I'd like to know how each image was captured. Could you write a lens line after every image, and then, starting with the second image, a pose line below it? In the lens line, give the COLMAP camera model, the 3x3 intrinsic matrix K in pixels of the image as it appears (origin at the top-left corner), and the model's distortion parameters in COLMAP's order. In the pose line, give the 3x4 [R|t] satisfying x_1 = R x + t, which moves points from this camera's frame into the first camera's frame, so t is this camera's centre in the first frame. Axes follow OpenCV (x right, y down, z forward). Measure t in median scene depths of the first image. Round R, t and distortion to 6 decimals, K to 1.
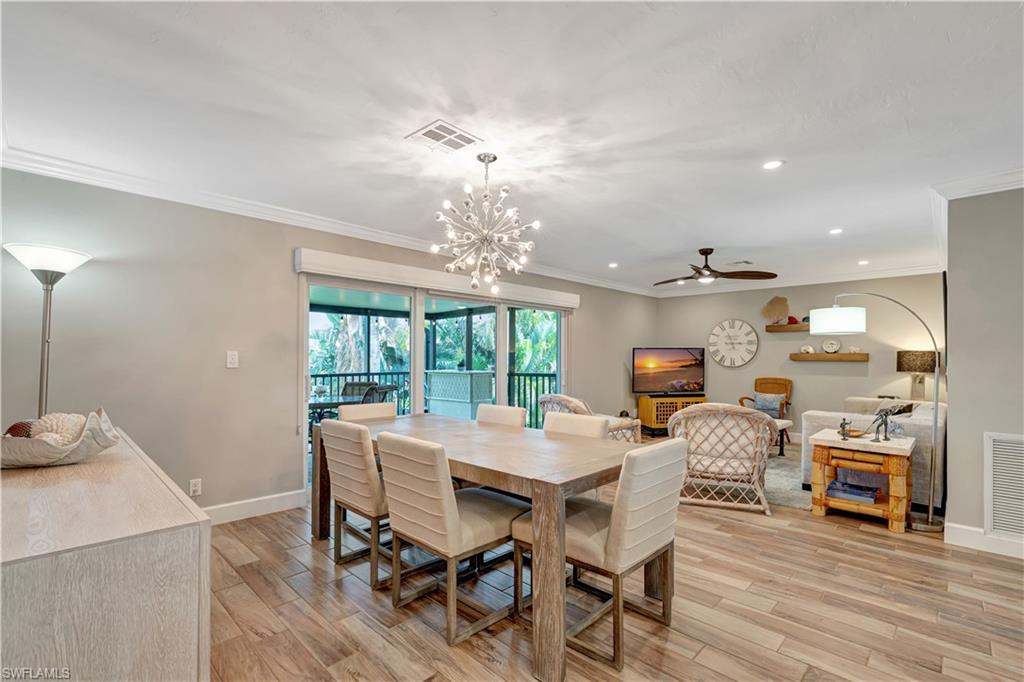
lens RADIAL K [[464.8, 0, 518.1], [0, 464.8, 352.0], [0, 0, 1]] dist [-0.010894, 0.004207]
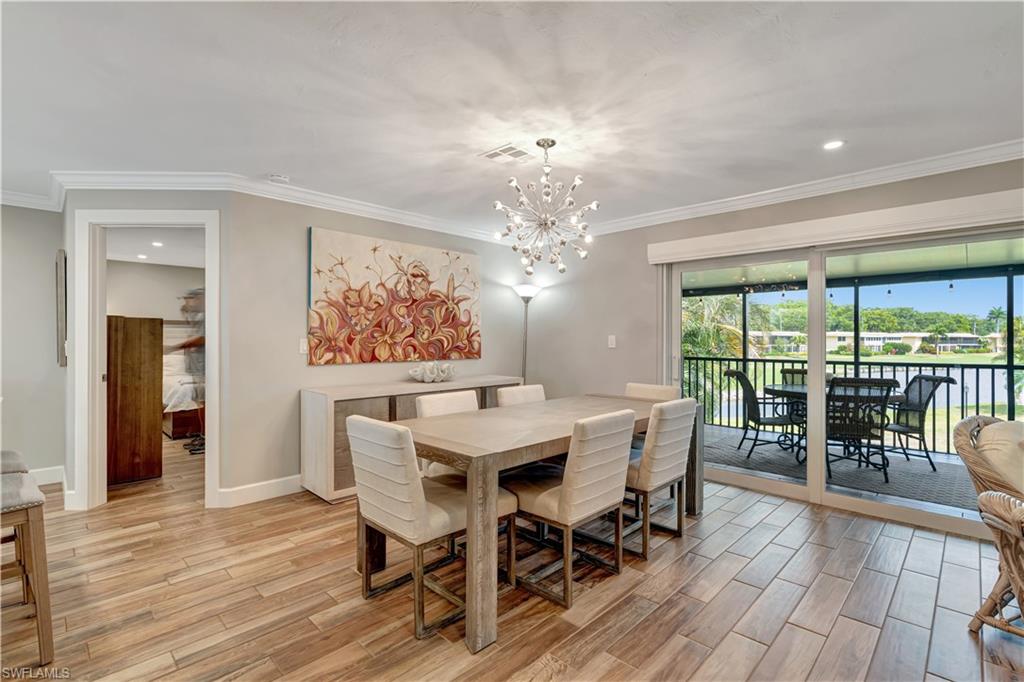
lens RADIAL K [[464.8, 0, 513.0], [0, 464.8, 340.7], [0, 0, 1]] dist [-0.010894, 0.004207]
pose [[-0.011159, -0.001101, -0.999937, 0.390556], [0.010486, 0.999944, -0.001218, 0.006407], [0.999883, -0.010499, -0.011147, 0.383570]]
